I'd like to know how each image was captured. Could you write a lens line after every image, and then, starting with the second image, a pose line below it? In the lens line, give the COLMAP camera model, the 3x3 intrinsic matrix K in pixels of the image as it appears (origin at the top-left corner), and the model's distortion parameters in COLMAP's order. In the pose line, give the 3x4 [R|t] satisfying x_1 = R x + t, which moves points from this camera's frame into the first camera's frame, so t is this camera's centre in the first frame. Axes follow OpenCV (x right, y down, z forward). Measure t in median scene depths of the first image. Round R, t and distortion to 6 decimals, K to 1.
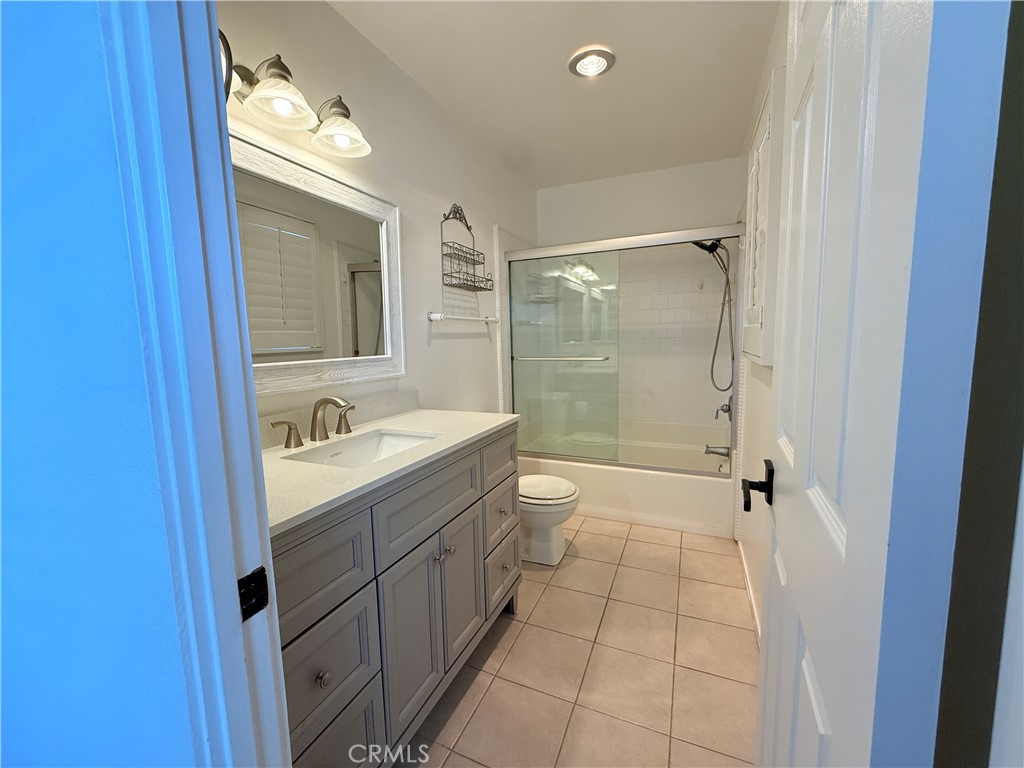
lens RADIAL K [[409.5, 0, 515.6], [0, 409.5, 382.0], [0, 0, 1]] dist [-0.001293, 0.000234]
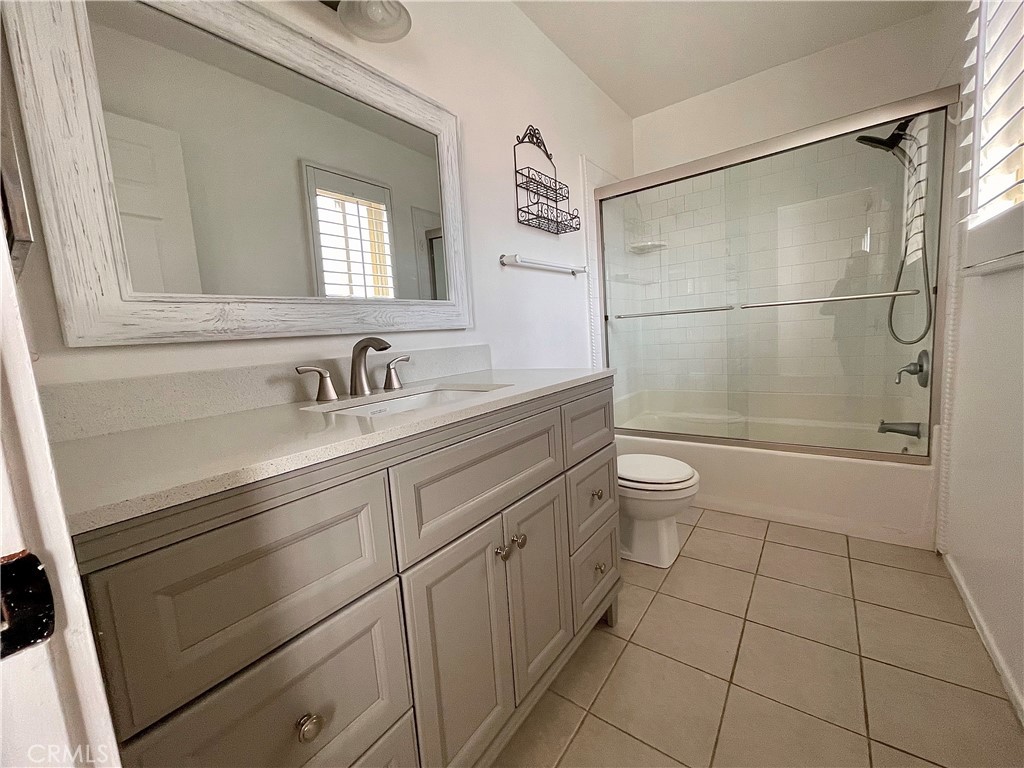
lens RADIAL K [[412.6, 0, 506.5], [0, 412.6, 383.3], [0, 0, 1]] dist [-0.016046, -0.000148]
pose [[0.968955, -0.017137, -0.246643, 0.000166], [0.024265, 0.999370, 0.025893, 0.063722], [0.246044, -0.031074, 0.968760, 0.166585]]
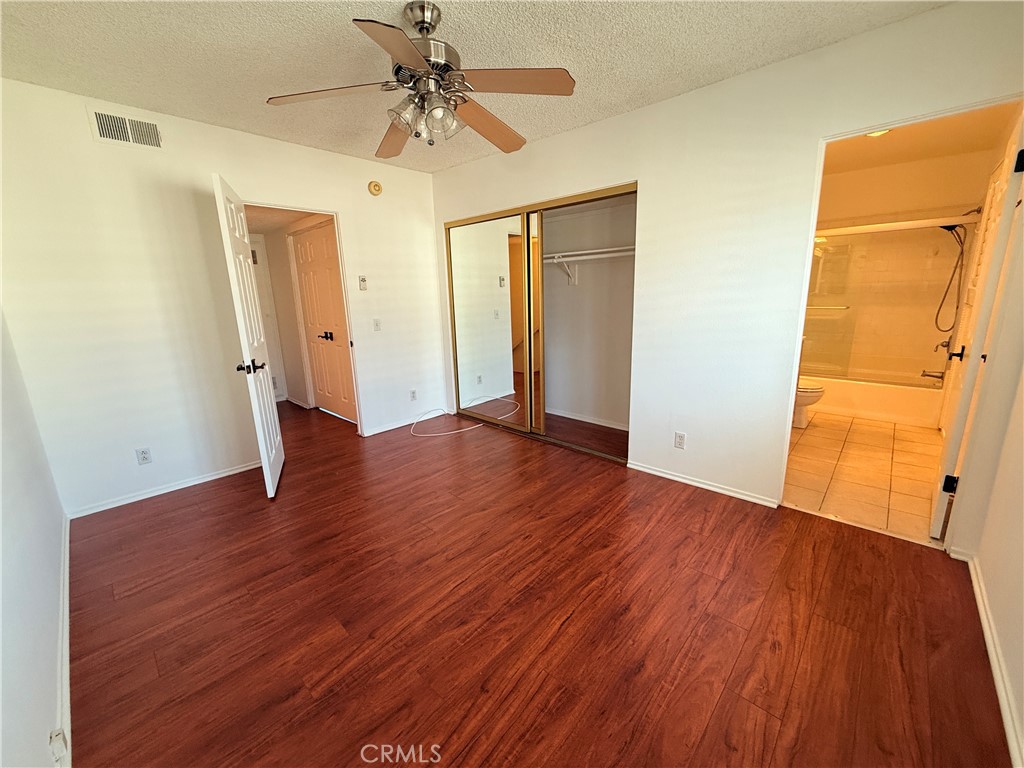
lens RADIAL K [[409.5, 0, 514.4], [0, 409.5, 384.1], [0, 0, 1]] dist [-0.001293, 0.000234]
pose [[0.942380, 0.069400, -0.327266, -0.480927], [-0.028759, 0.991431, 0.127427, 0.073769], [0.333305, -0.110673, 0.936301, -0.962520]]
